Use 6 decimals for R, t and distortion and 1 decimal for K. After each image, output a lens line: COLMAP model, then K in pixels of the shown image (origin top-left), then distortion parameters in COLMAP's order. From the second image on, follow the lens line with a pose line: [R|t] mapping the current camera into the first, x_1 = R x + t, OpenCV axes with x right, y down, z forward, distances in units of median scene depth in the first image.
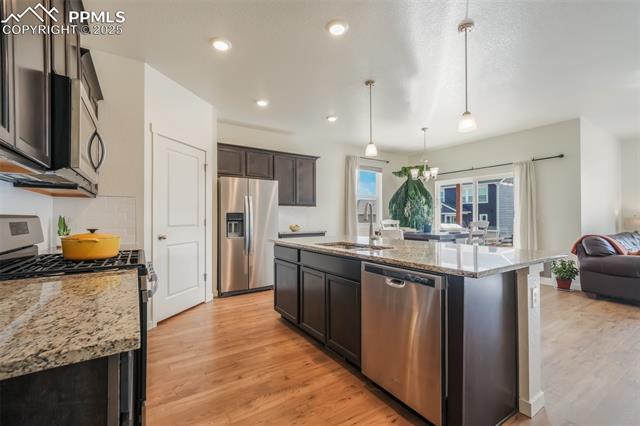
lens RADIAL K [[273.6, 0, 317.5], [0, 273.6, 214.7], [0, 0, 1]] dist [-0.000539, -0.000145]
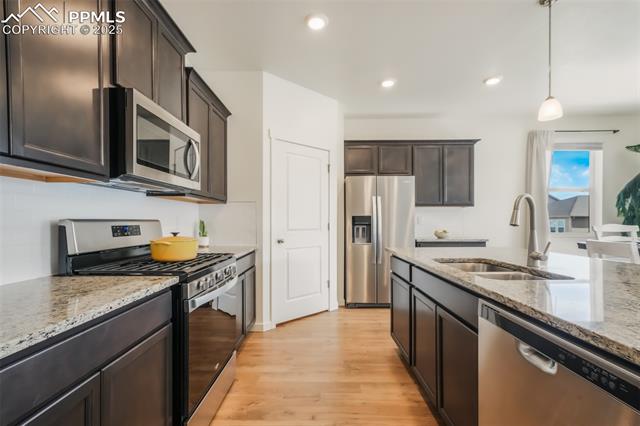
lens RADIAL K [[283.5, 0, 320.0], [0, 283.5, 221.8], [0, 0, 1]] dist [0.000881, 0.000090]
pose [[0.832146, 0.000684, -0.554556, 0.104749], [0.007027, 0.999906, 0.011777, 0.000987], [0.554512, -0.013697, 0.832063, 0.164181]]
